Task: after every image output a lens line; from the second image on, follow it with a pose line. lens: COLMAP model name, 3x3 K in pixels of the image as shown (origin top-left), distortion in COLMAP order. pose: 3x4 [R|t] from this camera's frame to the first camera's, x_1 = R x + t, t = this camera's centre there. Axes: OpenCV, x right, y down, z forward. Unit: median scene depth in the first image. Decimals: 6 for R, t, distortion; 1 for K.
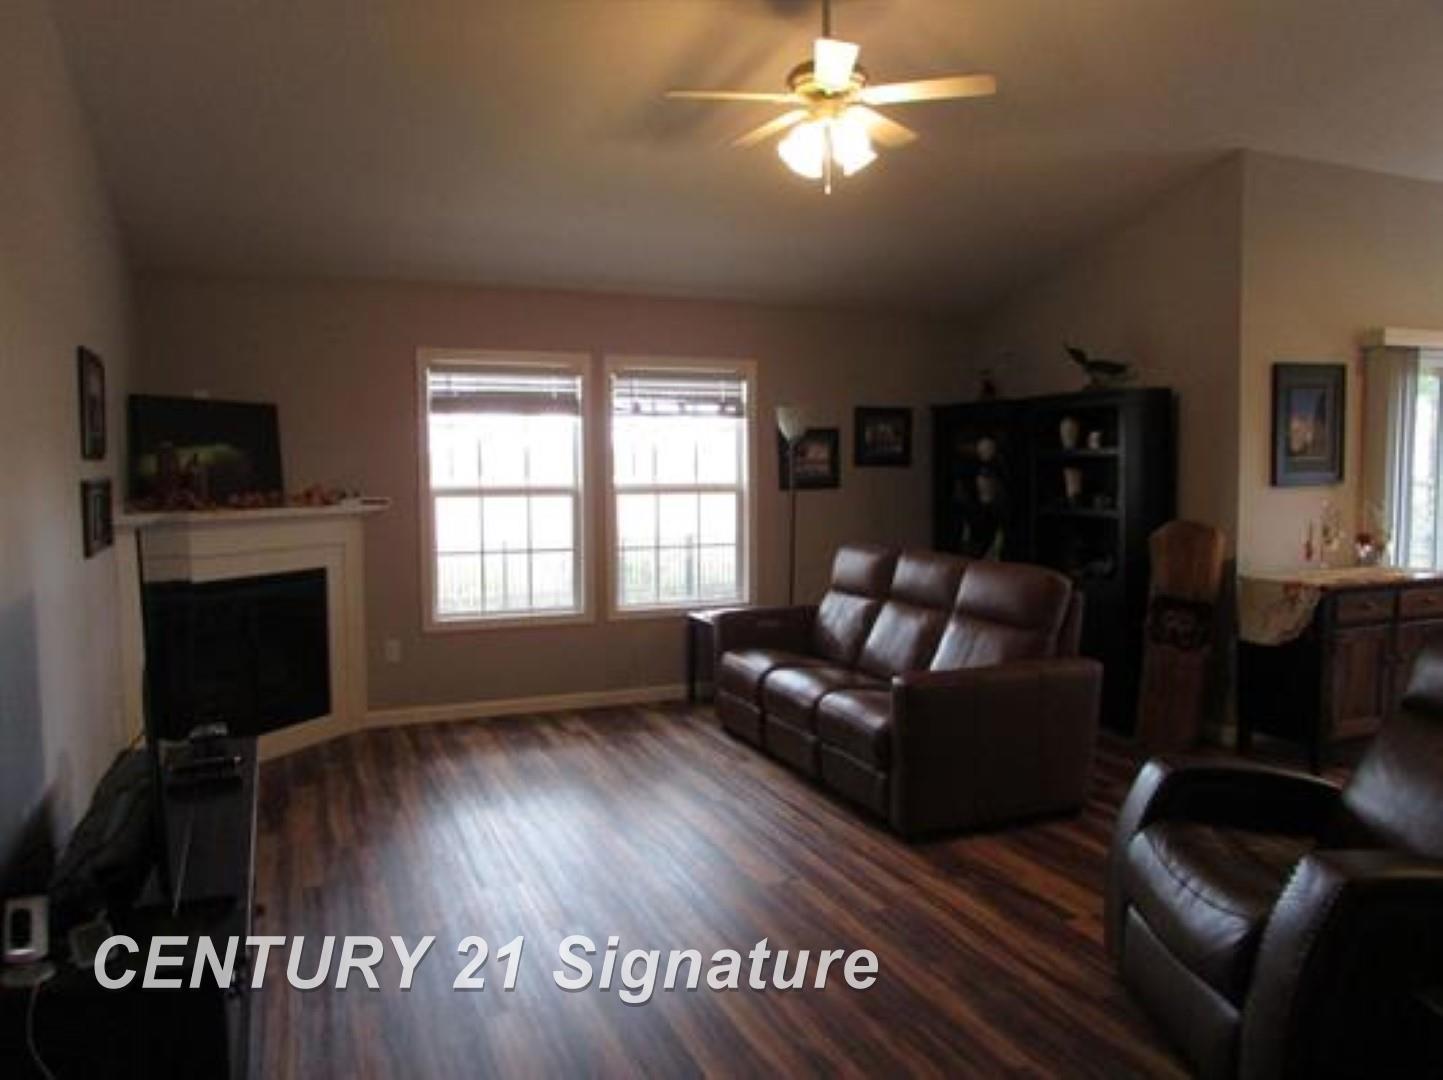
lens RADIAL K [[1020.6, 0, 709.4], [0, 1020.6, 540.4], [0, 0, 1]] dist [-0.056264, 0.034501]
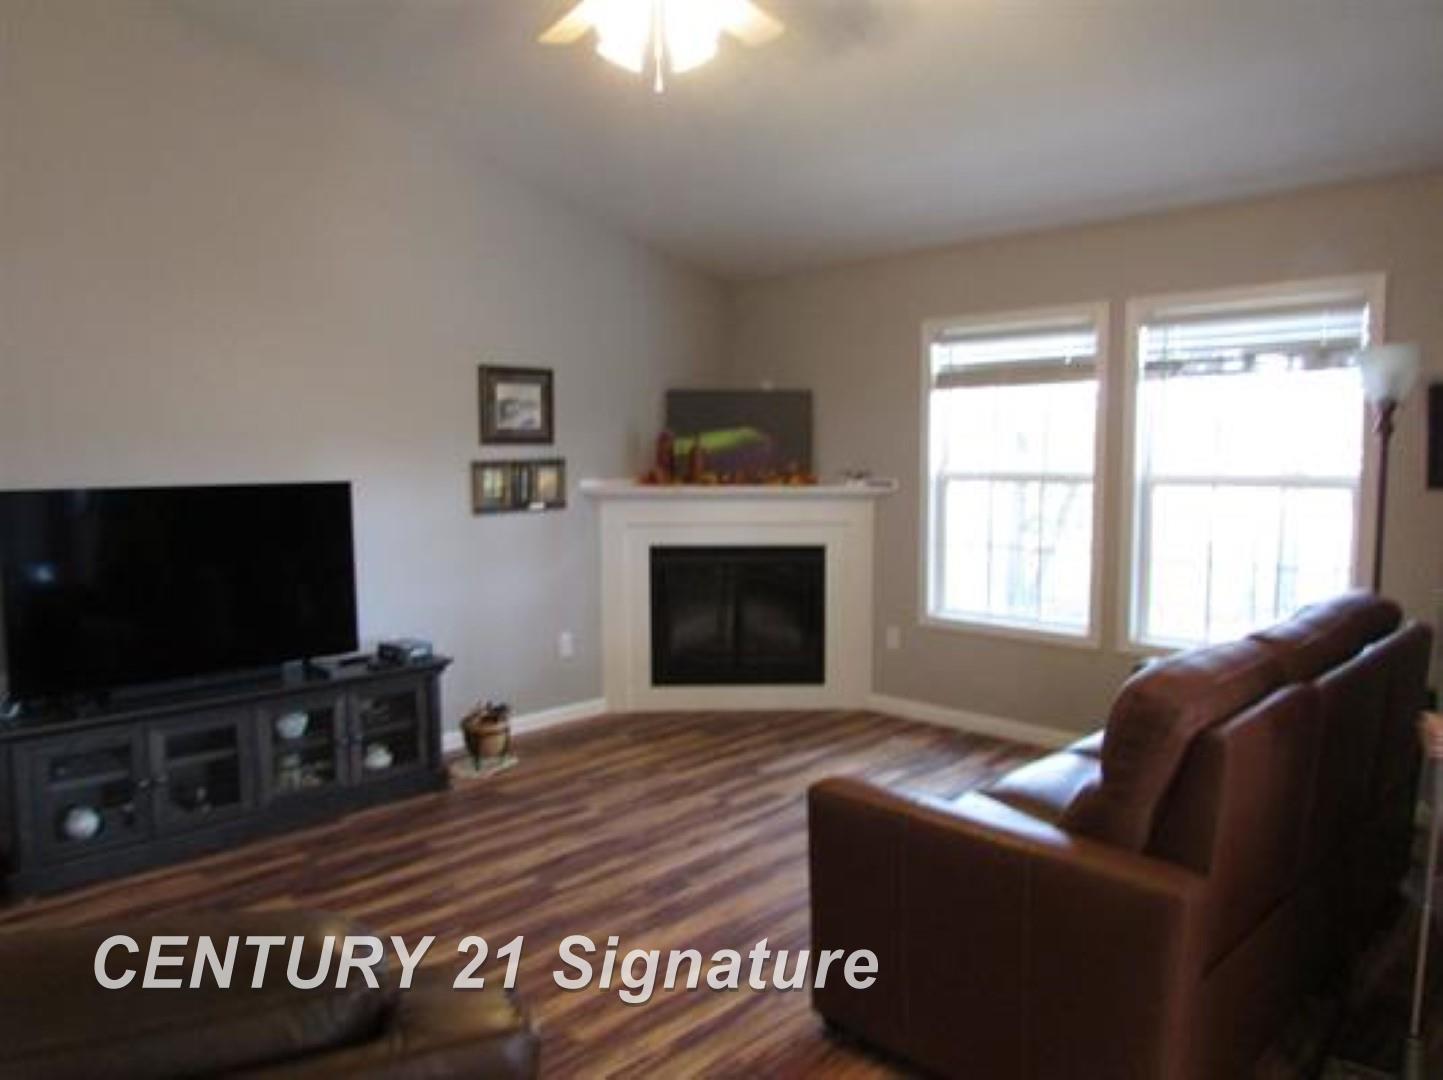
lens RADIAL K [[1020.6, 0, 709.4], [0, 1020.6, 540.4], [0, 0, 1]] dist [-0.056264, 0.034501]
pose [[0.344500, 0.097145, -0.933747, 0.508409], [-0.050169, 0.995115, 0.085020, -0.056096], [0.937445, 0.017556, 0.347691, 0.474766]]
